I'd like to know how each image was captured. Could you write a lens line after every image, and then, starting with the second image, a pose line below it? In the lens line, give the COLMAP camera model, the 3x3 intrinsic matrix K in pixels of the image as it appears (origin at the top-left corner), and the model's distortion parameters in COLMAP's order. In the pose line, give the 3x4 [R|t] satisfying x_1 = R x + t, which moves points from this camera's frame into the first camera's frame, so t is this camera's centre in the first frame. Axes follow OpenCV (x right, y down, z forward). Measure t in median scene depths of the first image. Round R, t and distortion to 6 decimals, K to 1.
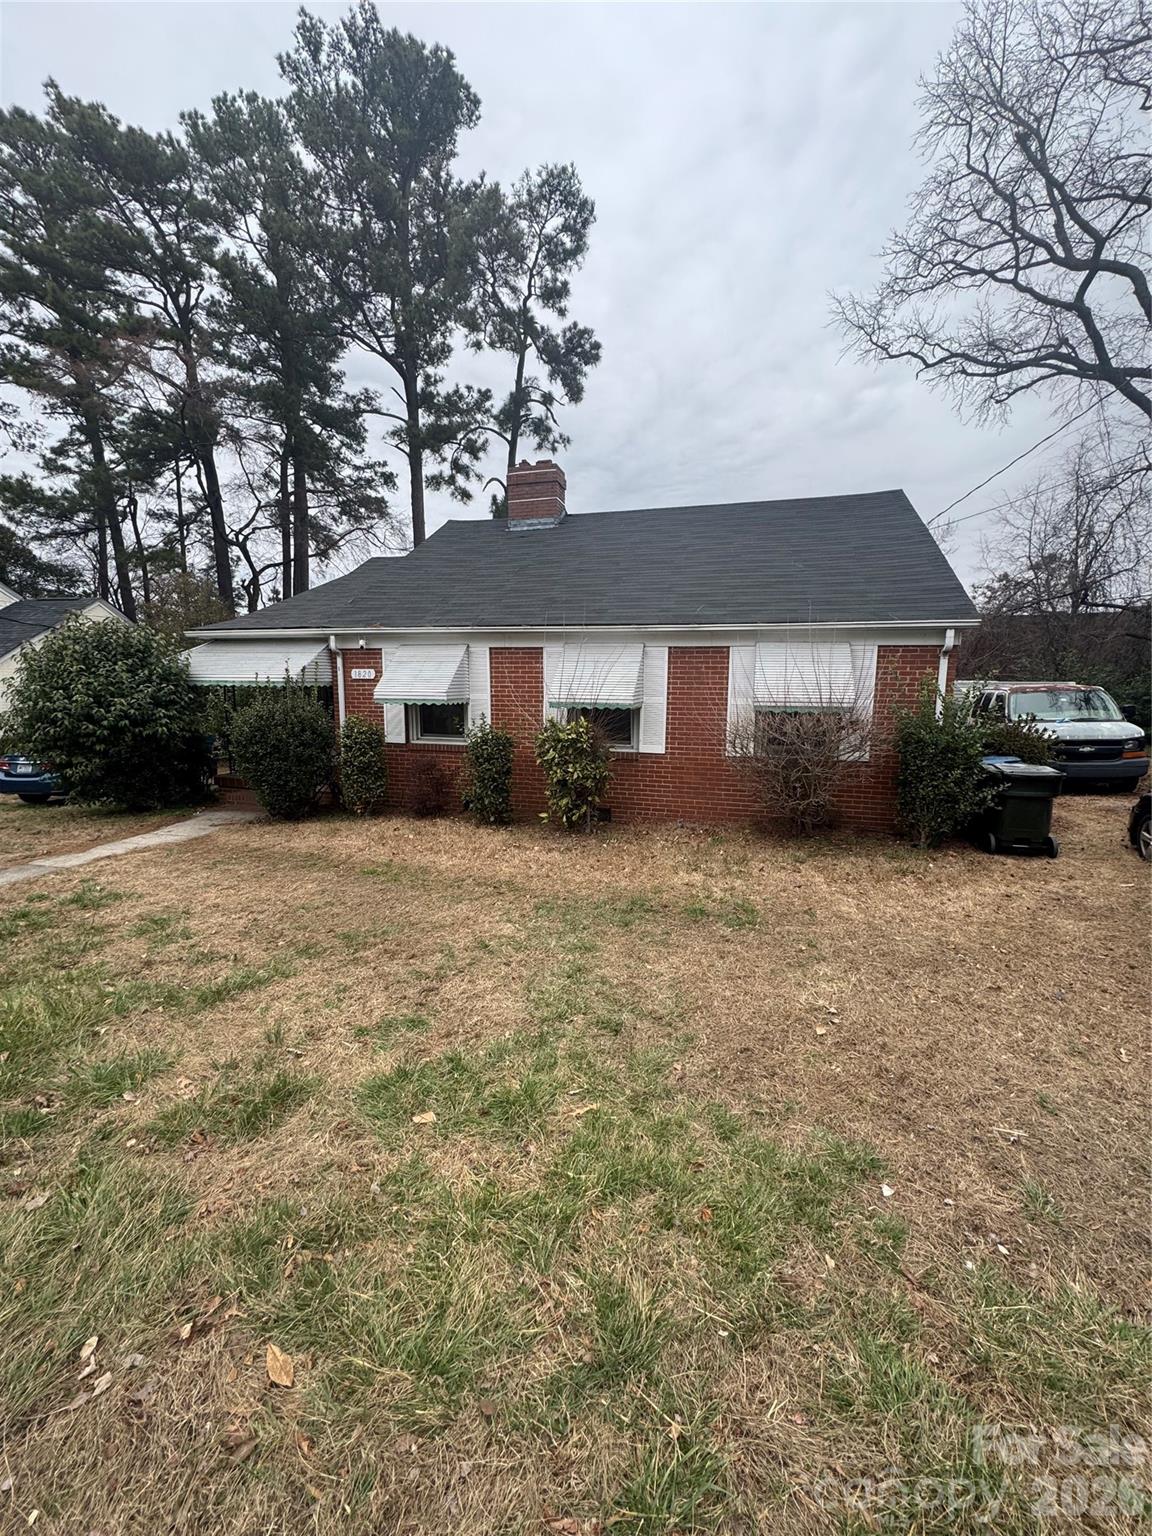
lens RADIAL K [[610.7, 0, 575.2], [0, 610.7, 771.7], [0, 0, 1]] dist [-0.002678, -0.000265]
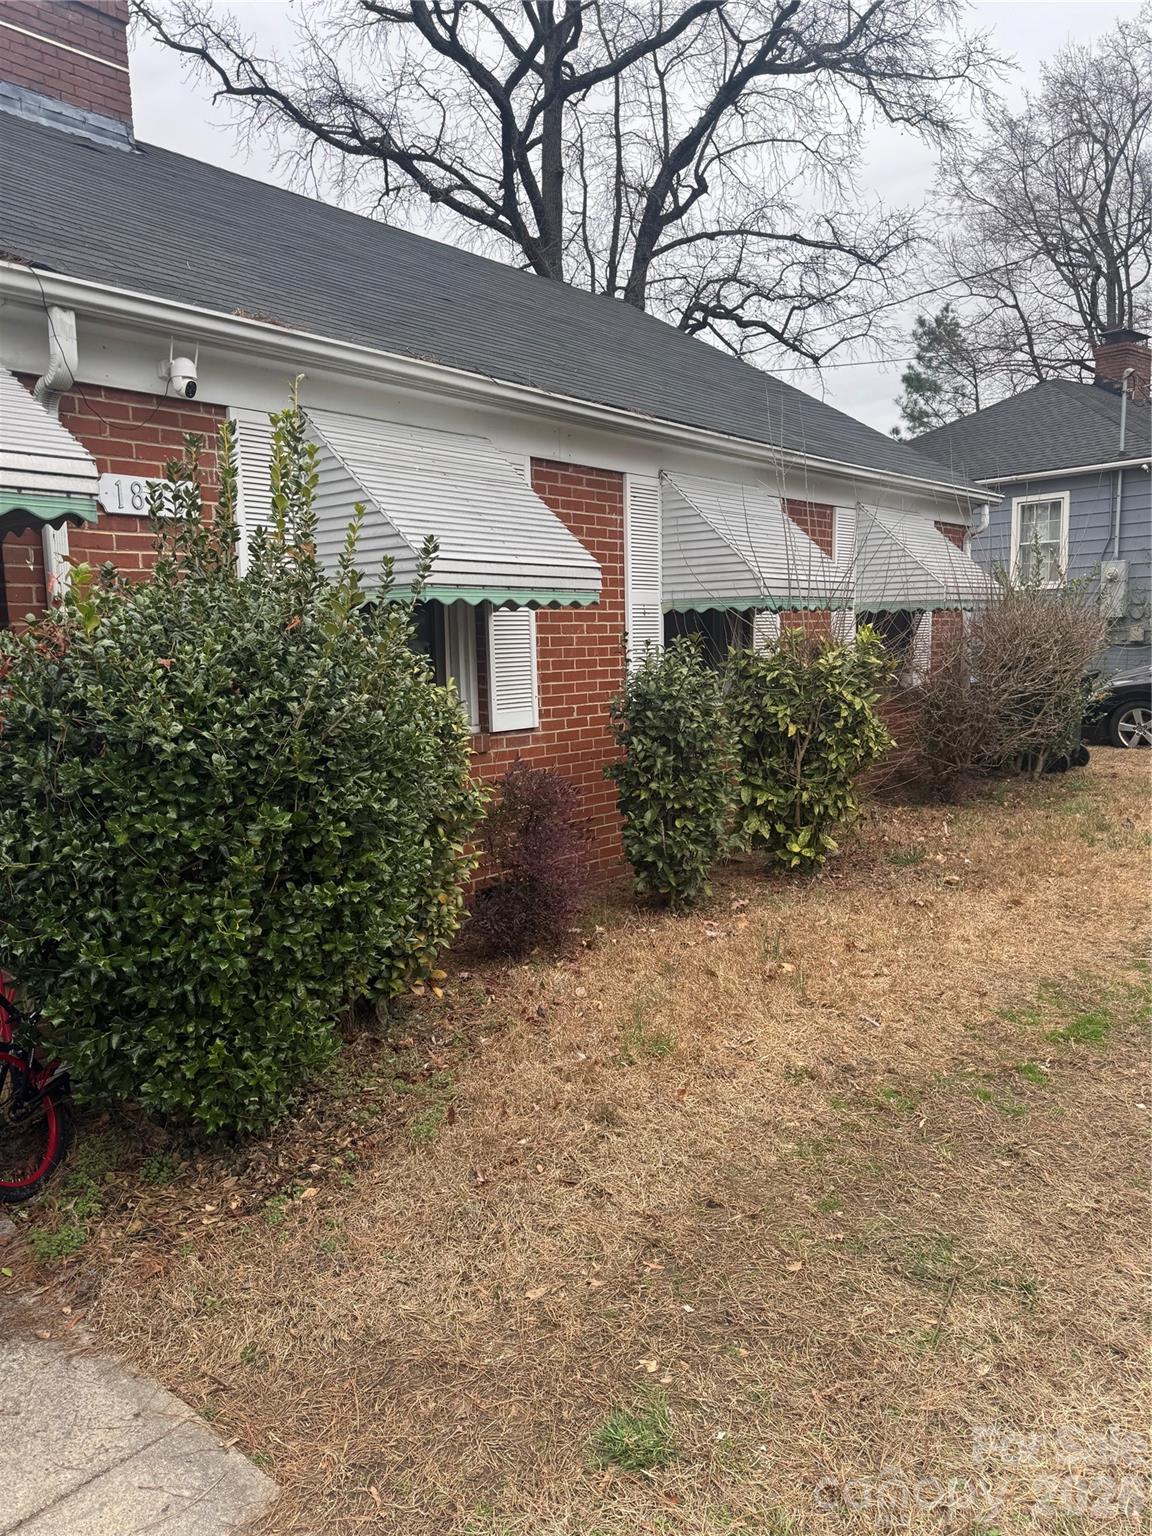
lens RADIAL K [[1060.9, 0, 575.7], [0, 1060.9, 766.6], [0, 0, 1]] dist [-0.003434, 0.000649]
pose [[0.448543, -0.124236, 0.885084, -0.596817], [0.142184, 0.987599, 0.066569, -0.047585], [-0.882379, 0.095986, 0.460645, 0.581369]]
